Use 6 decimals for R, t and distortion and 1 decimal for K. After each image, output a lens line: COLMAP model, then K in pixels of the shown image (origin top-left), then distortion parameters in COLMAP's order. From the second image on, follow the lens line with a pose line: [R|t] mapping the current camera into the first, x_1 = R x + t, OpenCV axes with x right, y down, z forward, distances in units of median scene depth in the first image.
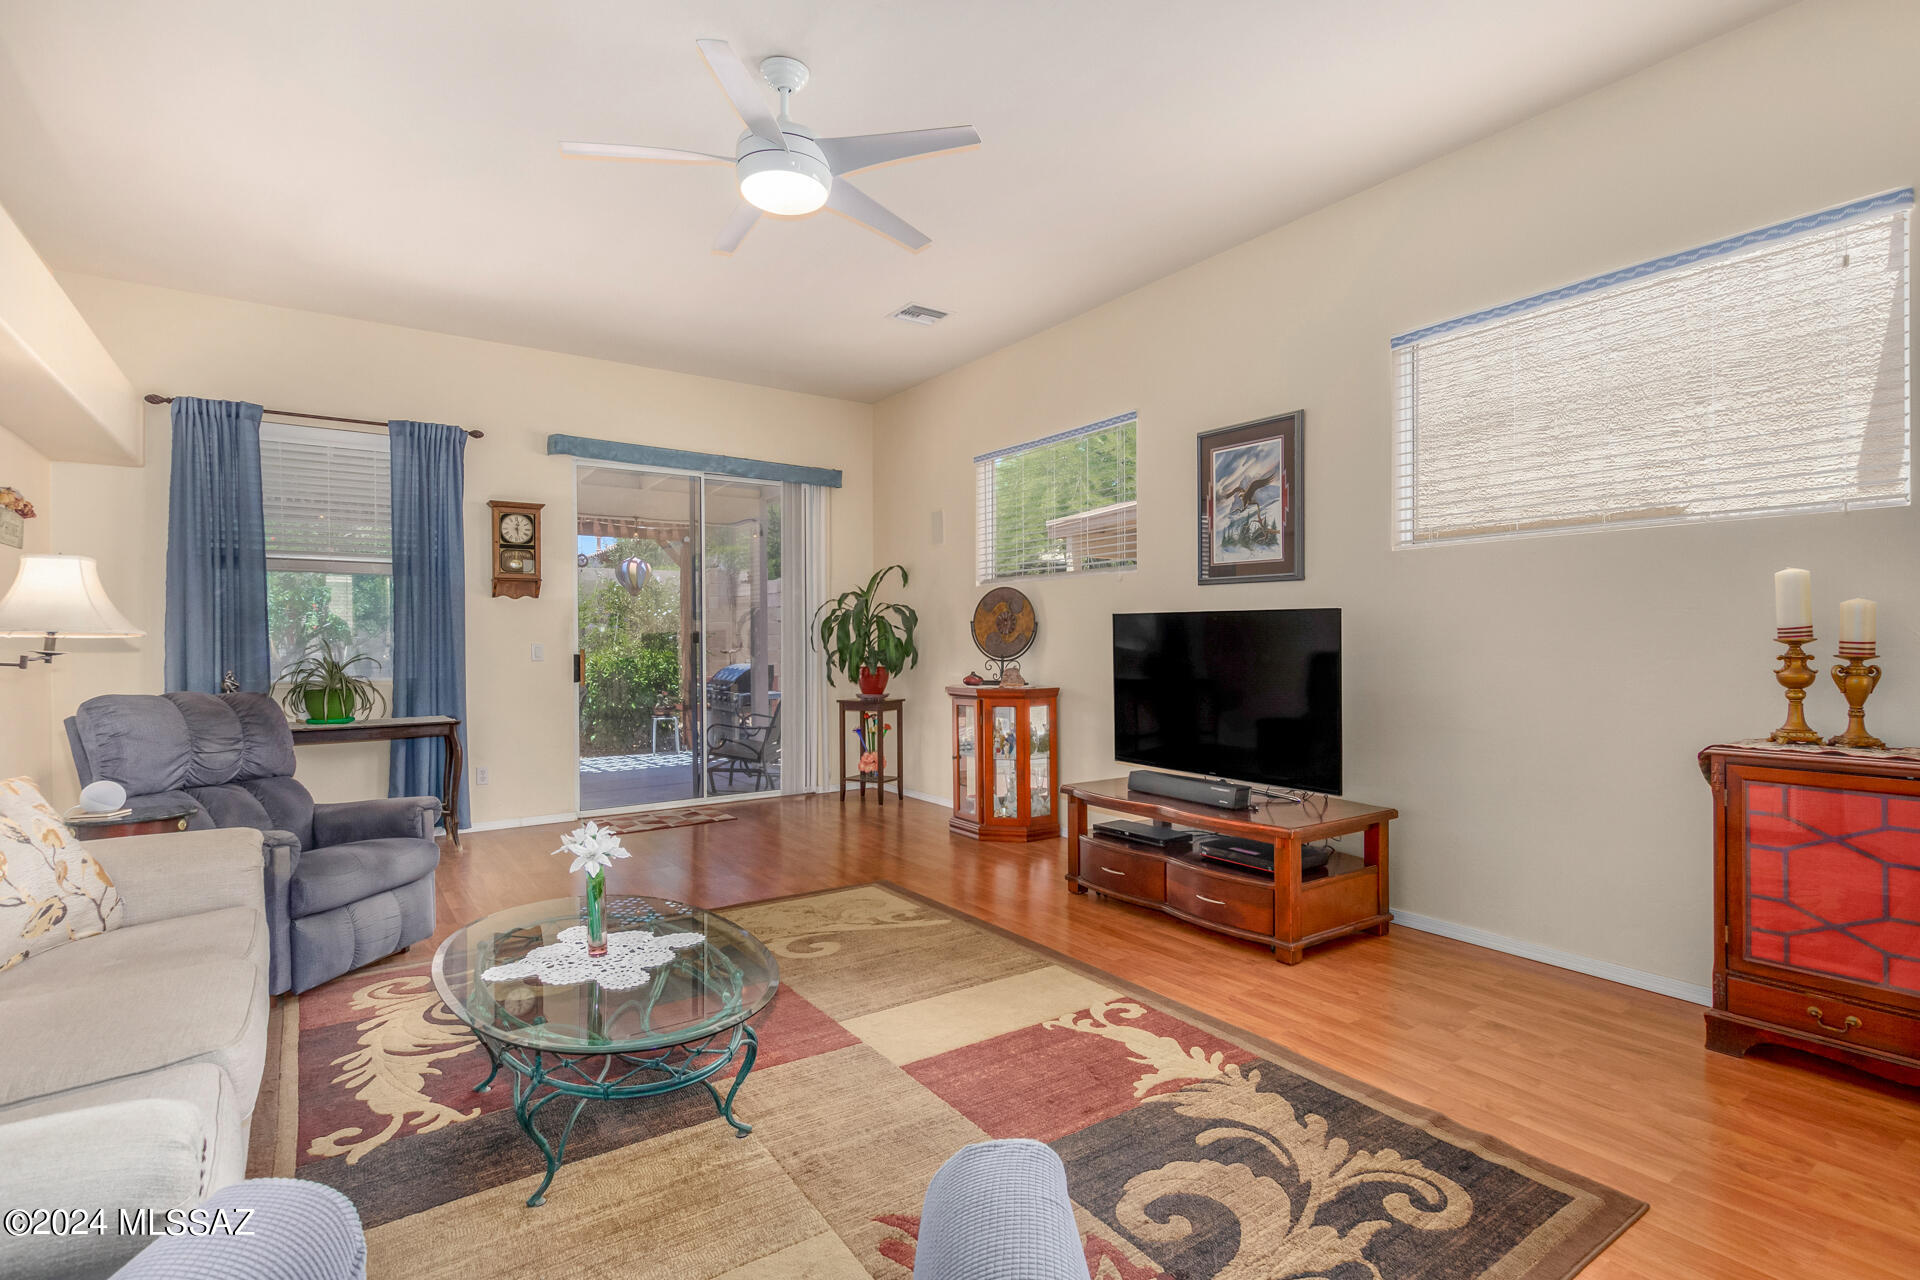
lens RADIAL K [[921.9, 0, 962.6], [0, 921.9, 643.6], [0, 0, 1]] dist [0.005006, -0.000340]
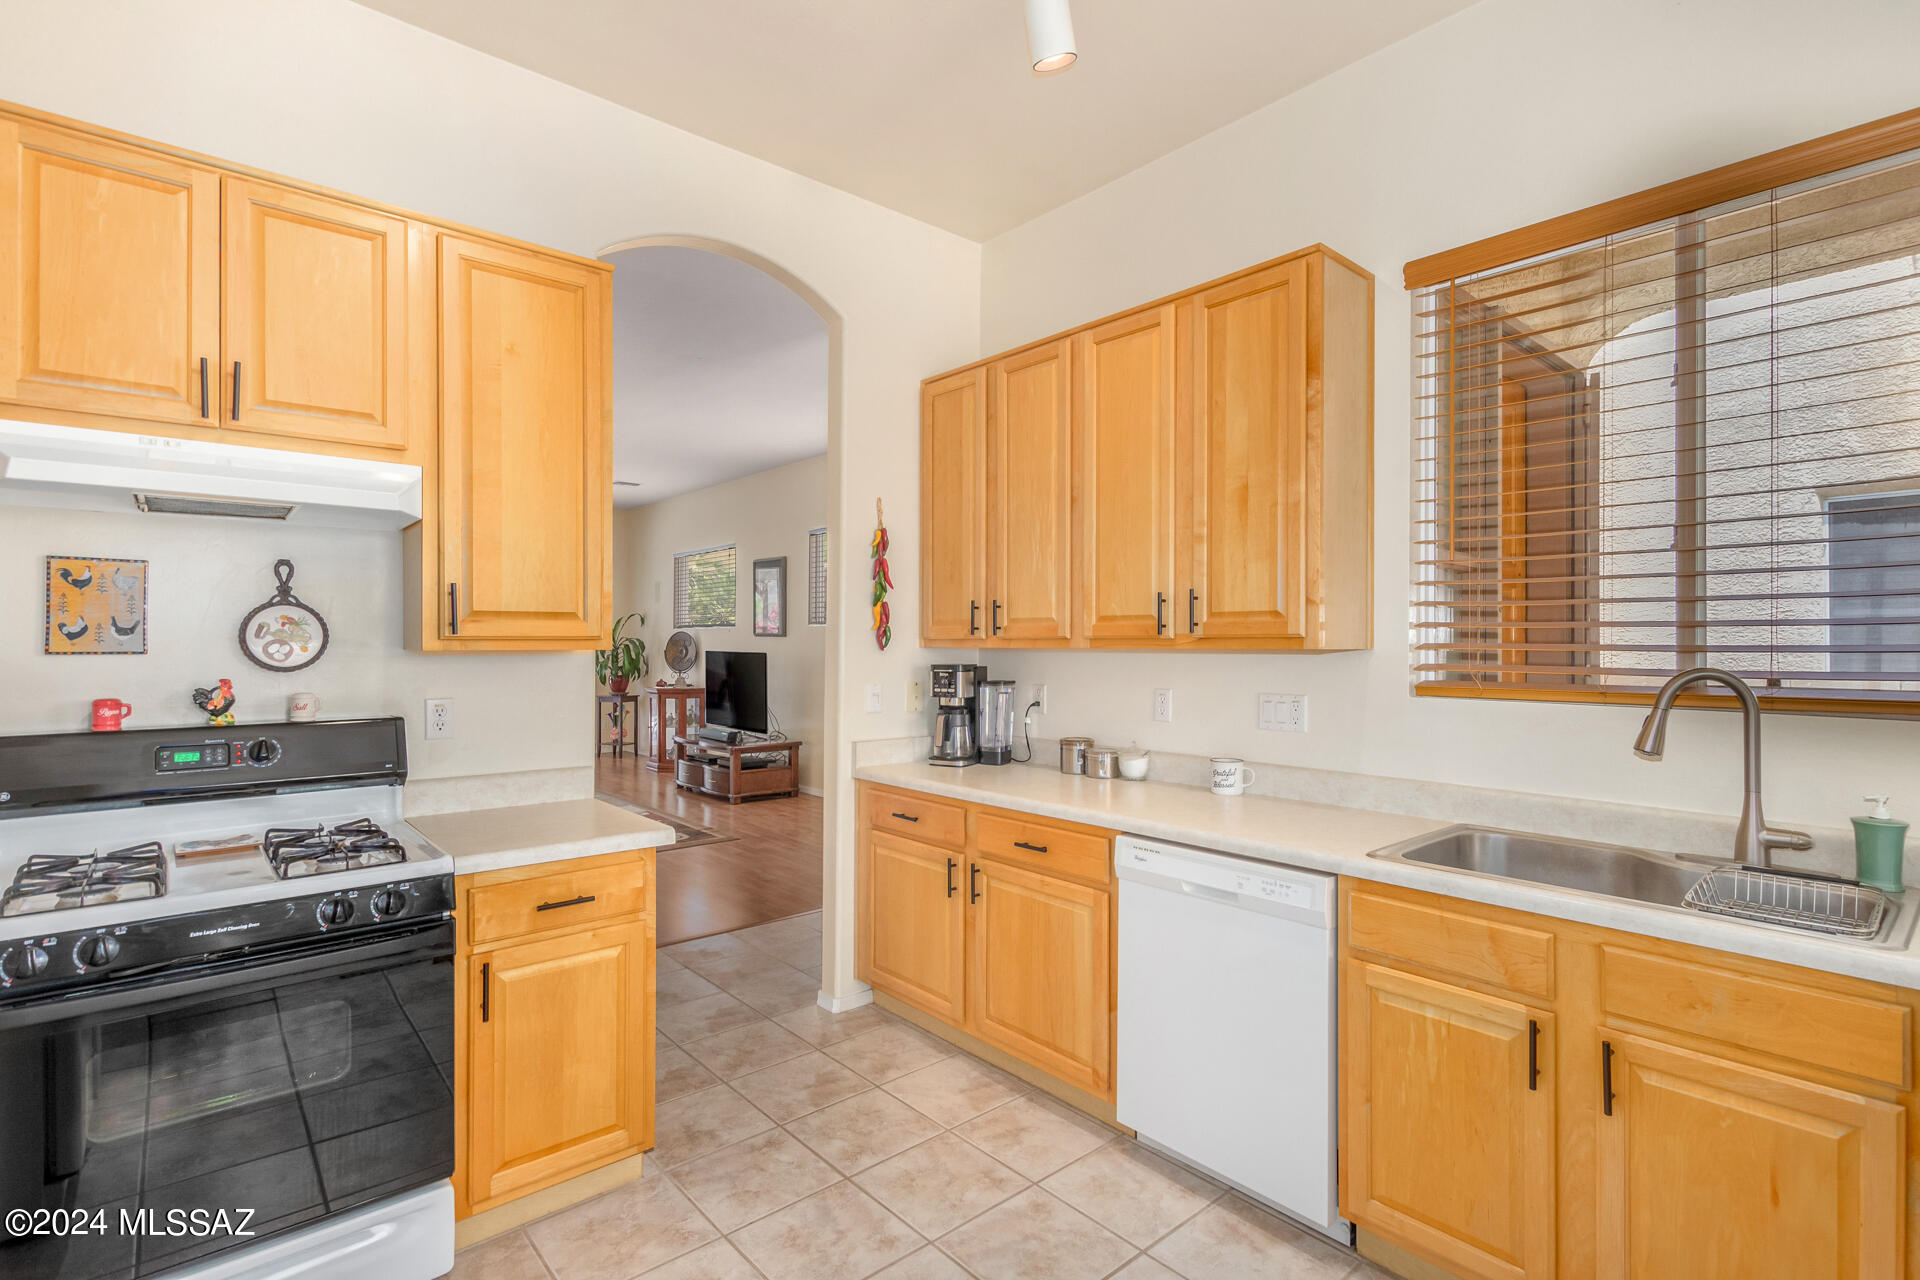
lens RADIAL K [[906.1, 0, 960.0], [0, 906.1, 640.0], [0, 0, 1]] dist [-0.000078, -0.001446]
pose [[0.993488, 0.005679, 0.113799, 0.620287], [-0.004812, 0.999957, -0.007891, -0.053968], [-0.113839, 0.007292, 0.993472, -1.290208]]
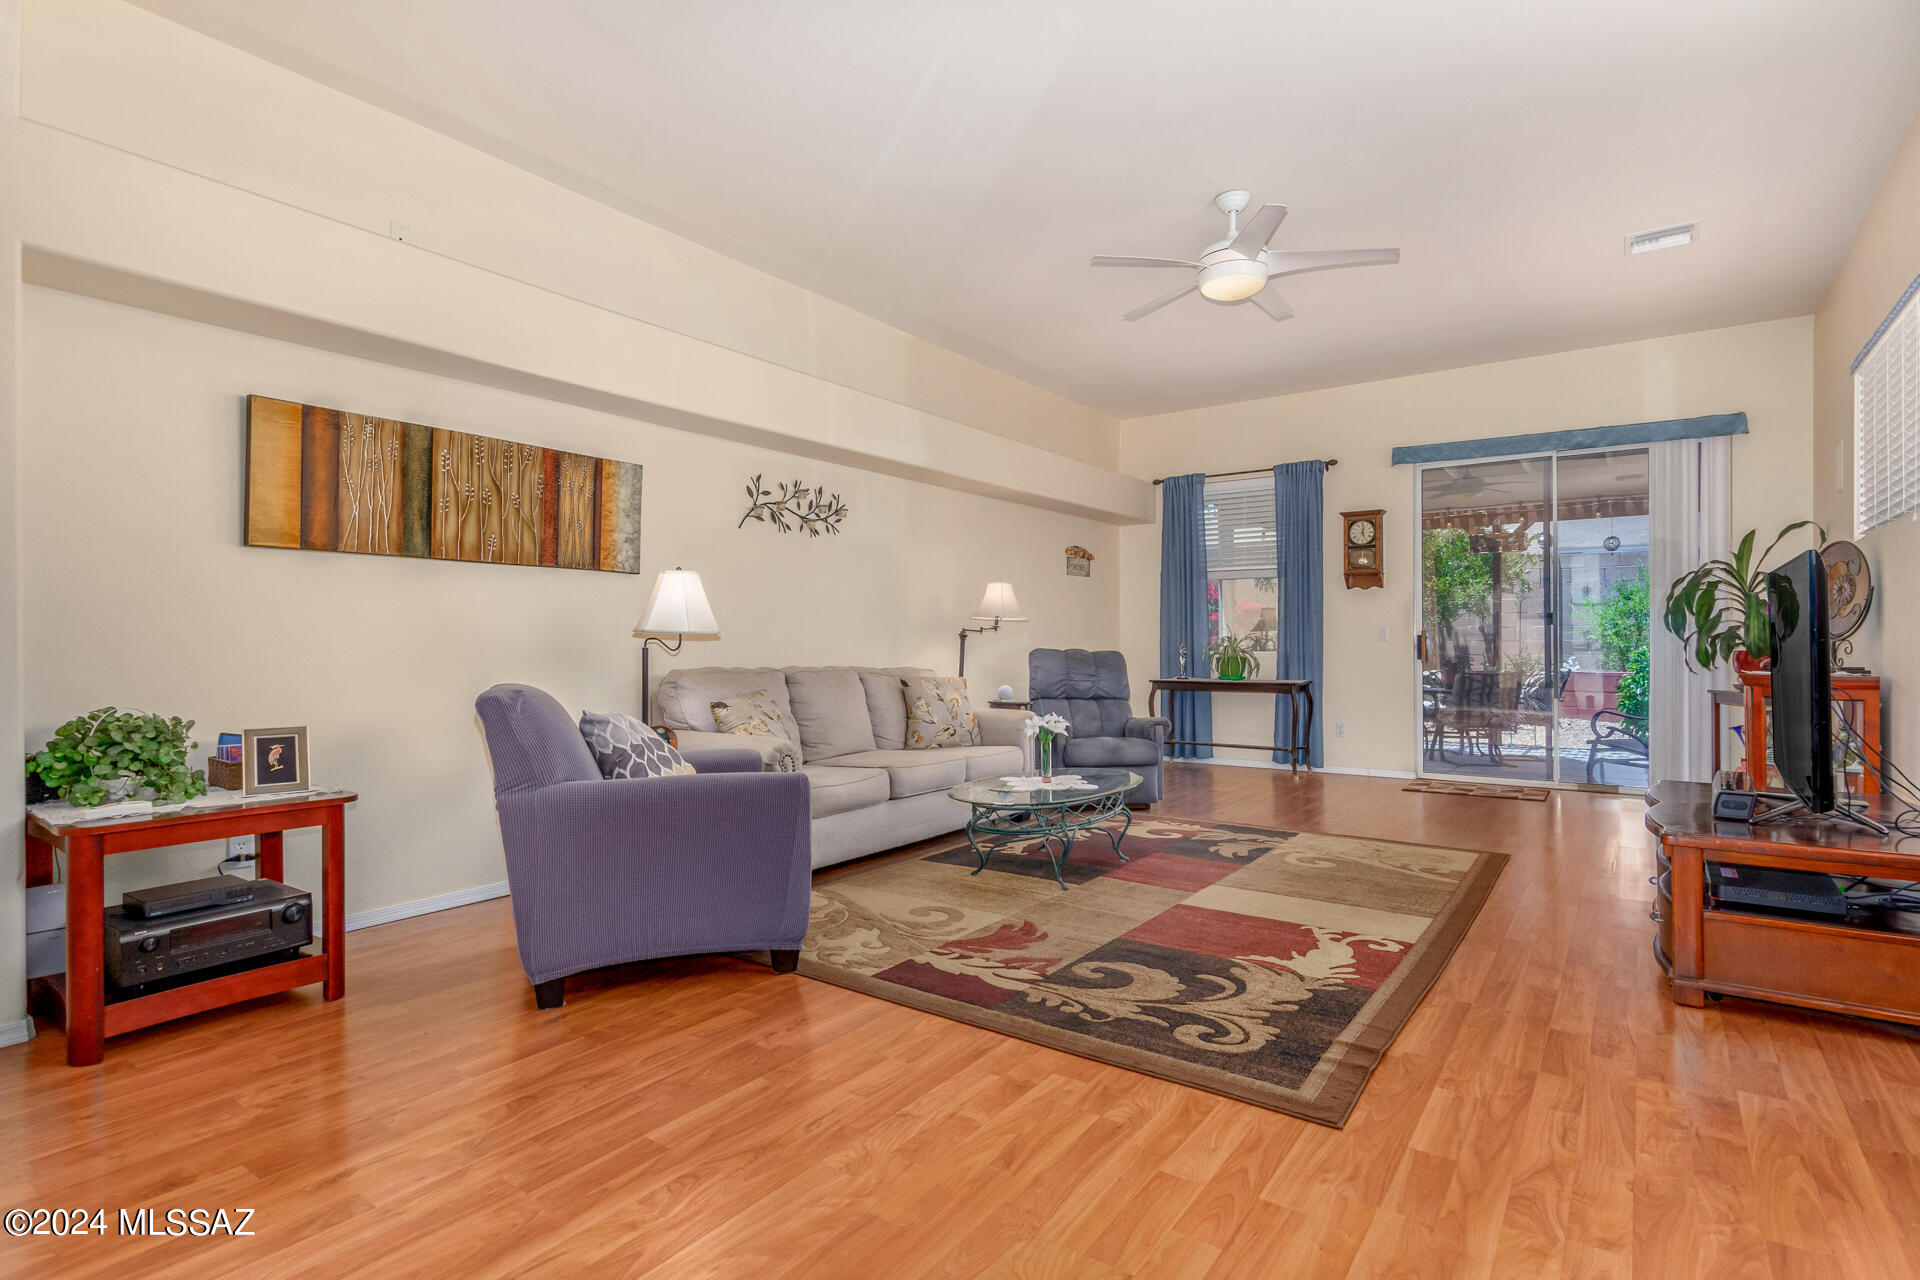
lens RADIAL K [[941.3, 0, 960.0], [0, 941.3, 640.0], [0, 0, 1]] dist [0.002190, -0.000309]
pose [[0.331781, 0.002063, -0.943354, 0.854339], [-0.002226, 0.999997, 0.001404, 0.030065], [0.943354, 0.001634, 0.331785, 0.129278]]
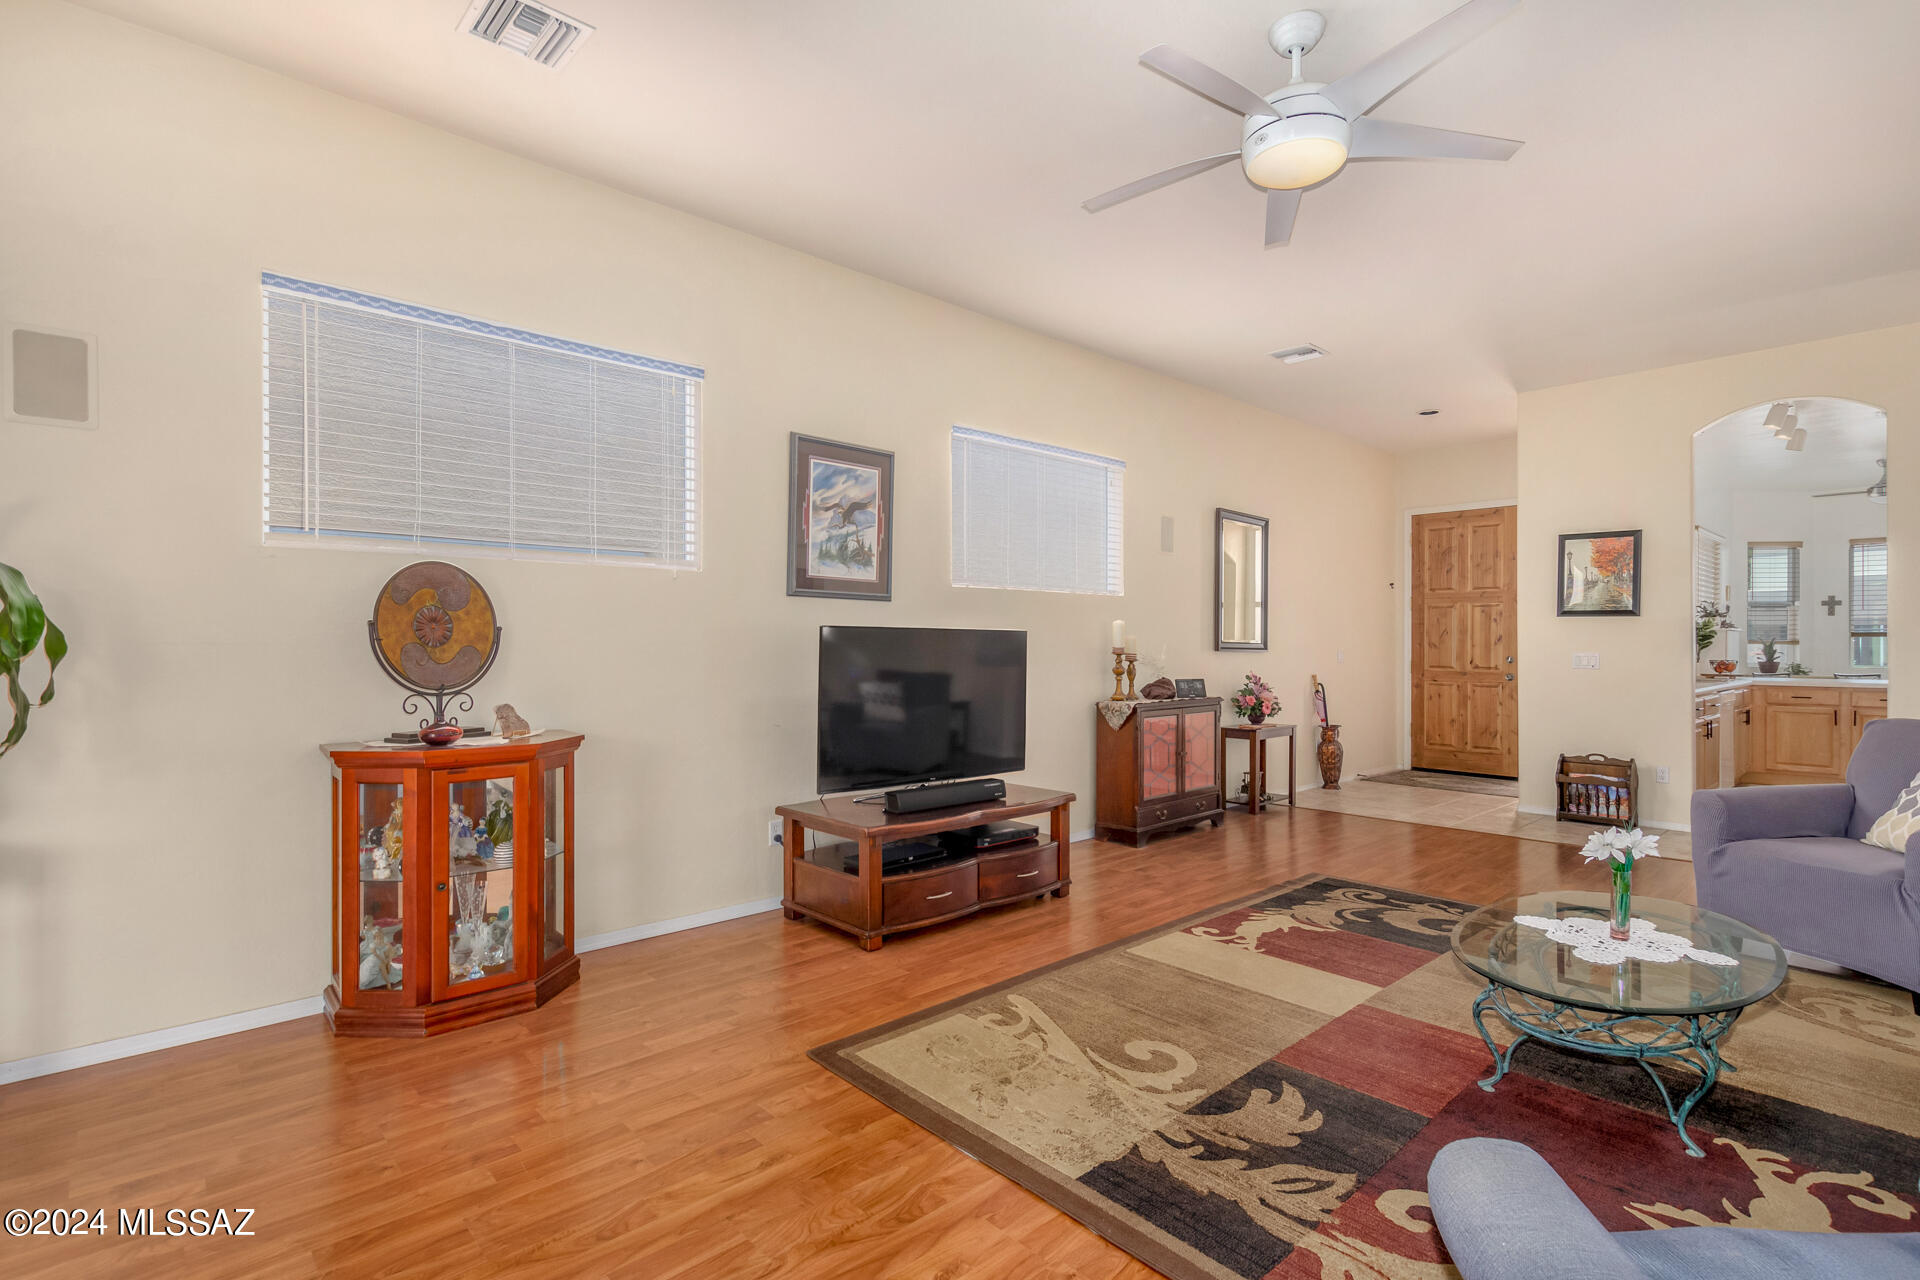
lens RADIAL K [[924.3, 0, 960.8], [0, 924.3, 648.3], [0, 0, 1]] dist [0.000725, -0.000676]
pose [[-0.140776, -0.001022, 0.990041, -0.891332], [0.004091, 0.999990, 0.001614, -0.014476], [-0.990033, 0.004278, -0.140770, 1.244466]]
